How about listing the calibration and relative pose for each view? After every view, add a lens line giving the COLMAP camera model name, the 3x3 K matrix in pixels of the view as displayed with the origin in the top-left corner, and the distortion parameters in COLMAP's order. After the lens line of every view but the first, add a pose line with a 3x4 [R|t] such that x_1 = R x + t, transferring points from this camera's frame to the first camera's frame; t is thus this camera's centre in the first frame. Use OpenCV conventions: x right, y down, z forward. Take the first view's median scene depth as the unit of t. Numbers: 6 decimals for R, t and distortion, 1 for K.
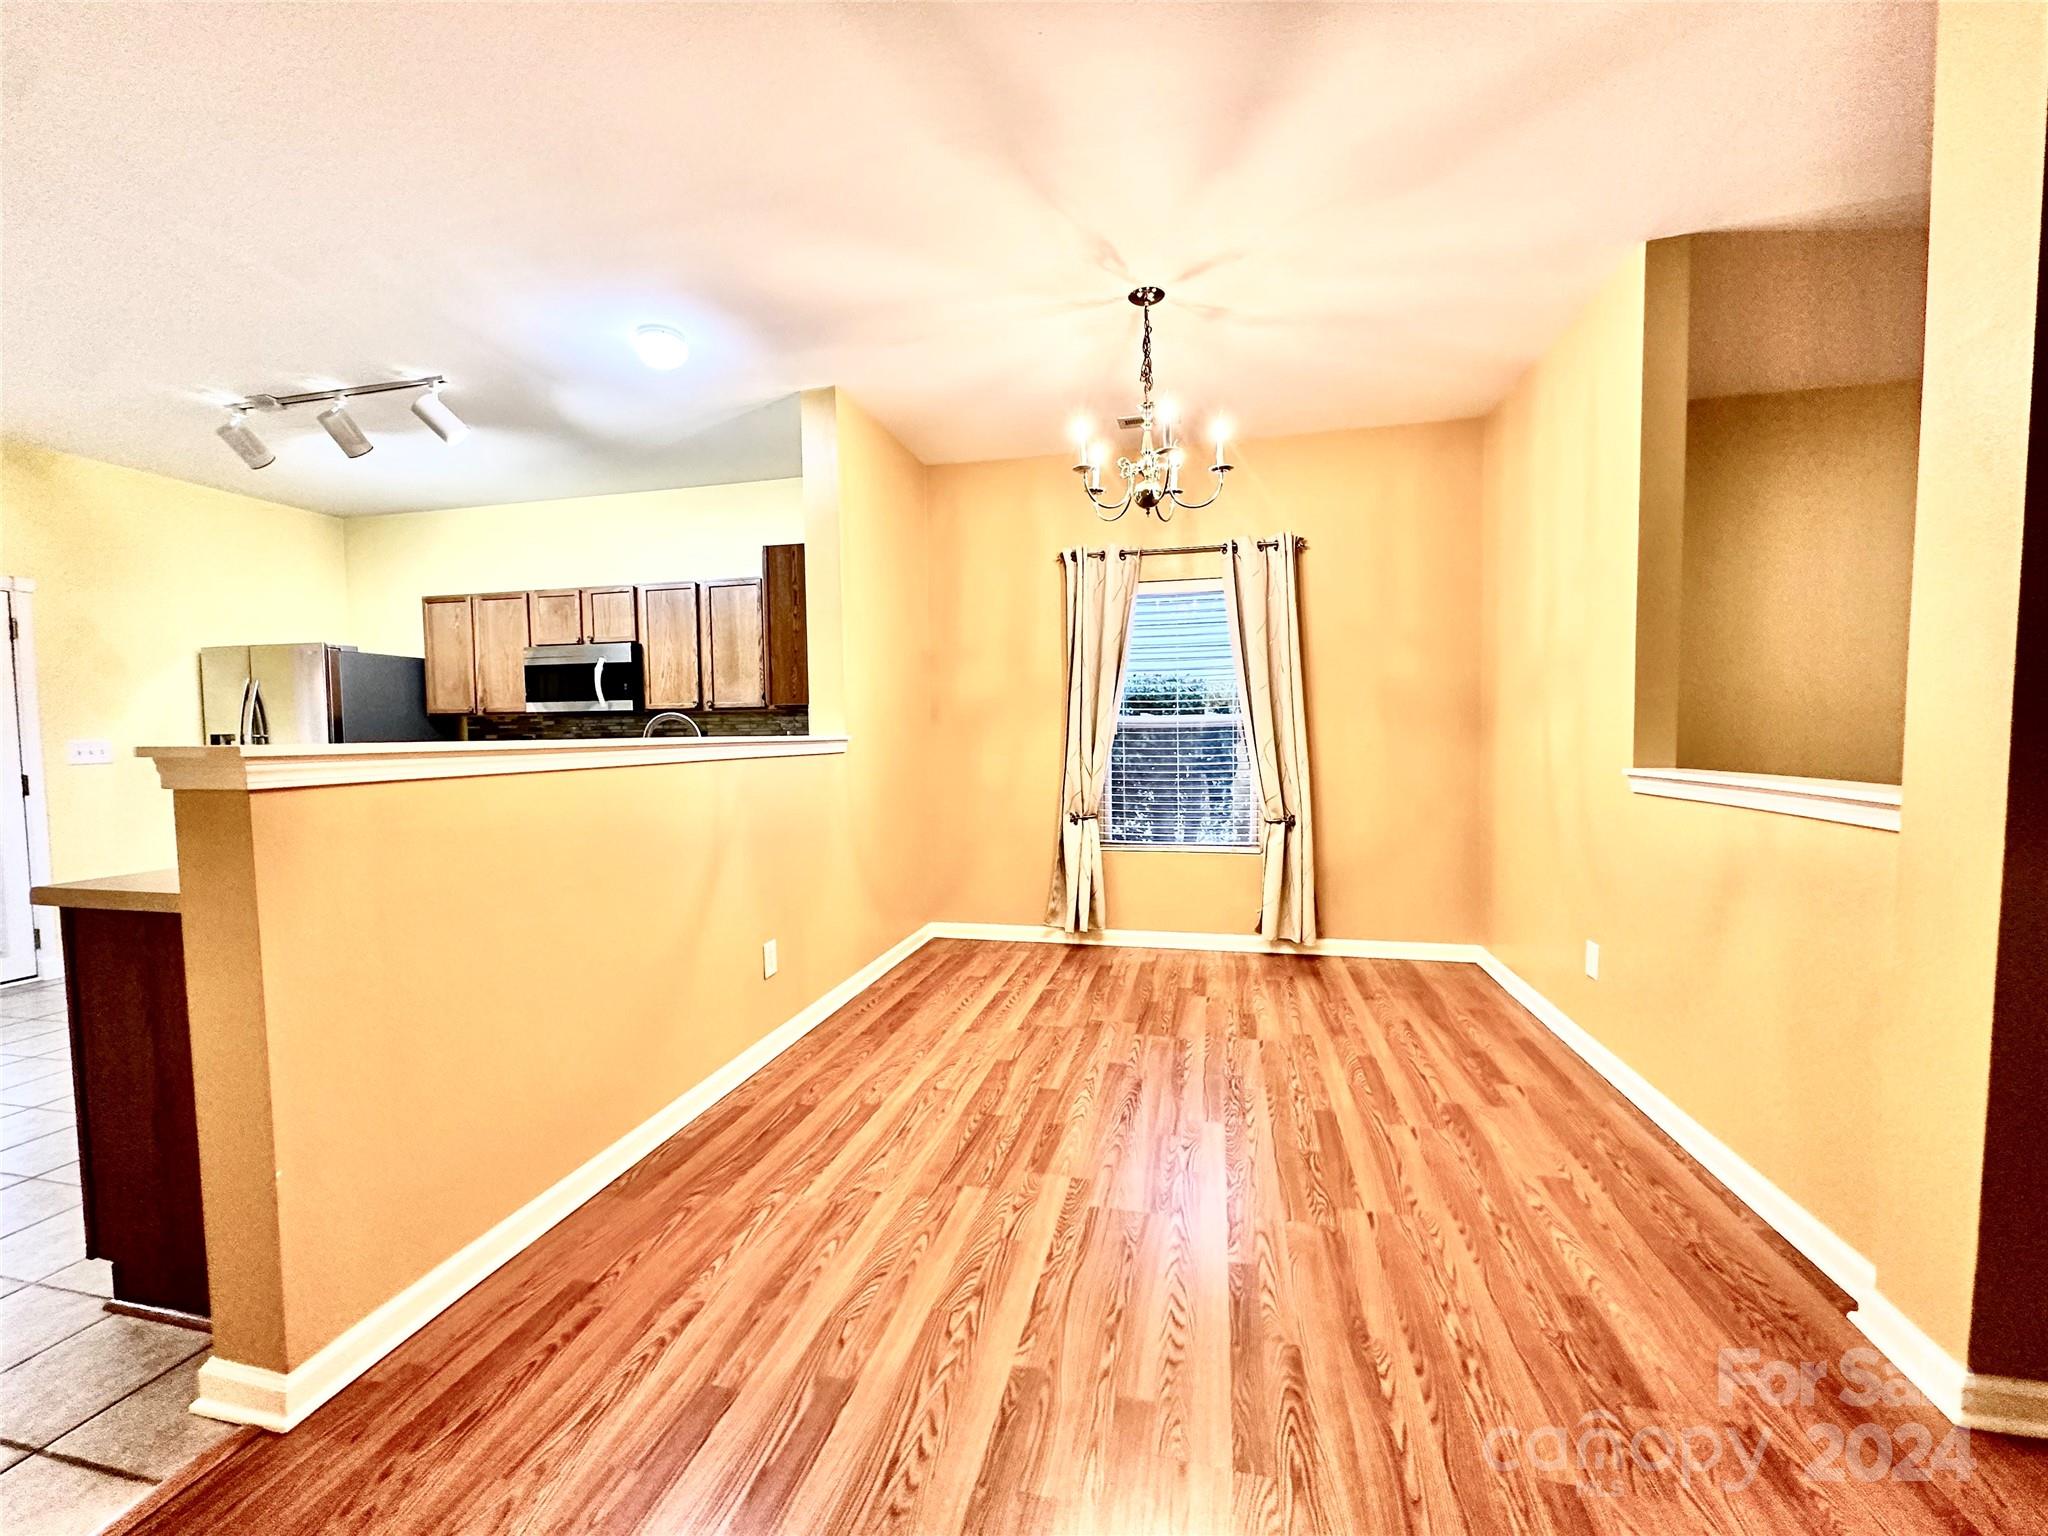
lens RADIAL K [[815.6, 0, 1027.5], [0, 815.6, 777.2], [0, 0, 1]] dist [-0.004267, 0.000659]
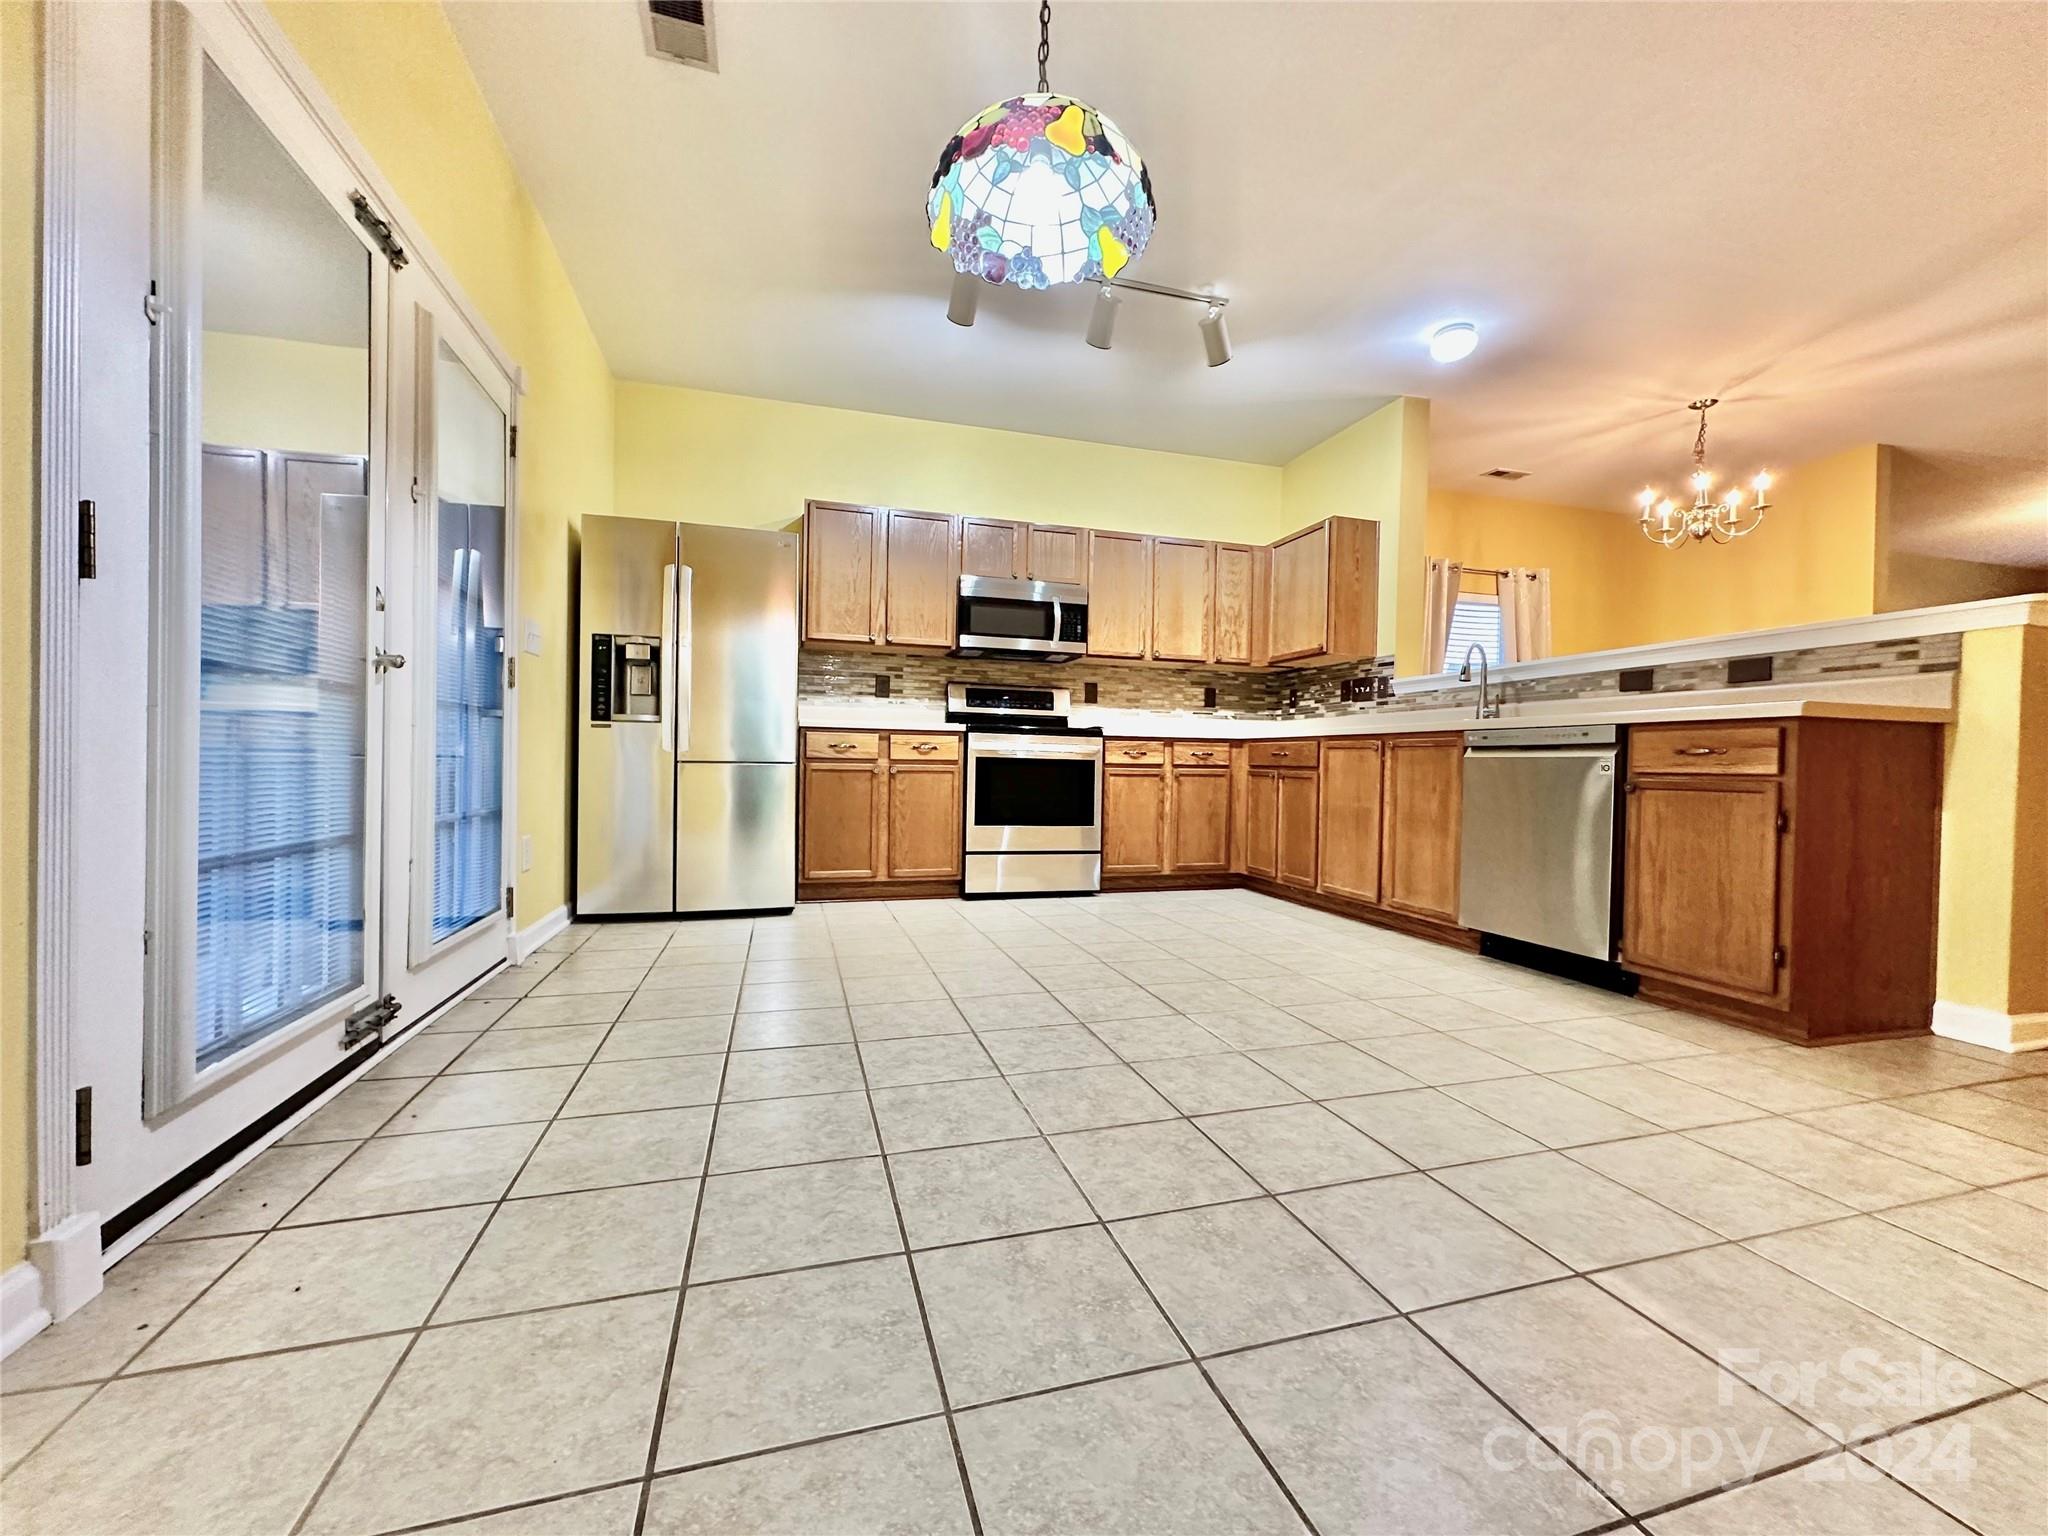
lens RADIAL K [[815.6, 0, 1025.1], [0, 815.6, 765.2], [0, 0, 1]] dist [-0.004267, 0.000659]
pose [[0.877157, 0.025610, 0.479520, -1.053507], [-0.001917, 0.998756, -0.049835, 0.104892], [-0.480200, 0.042794, 0.876115, 0.187059]]
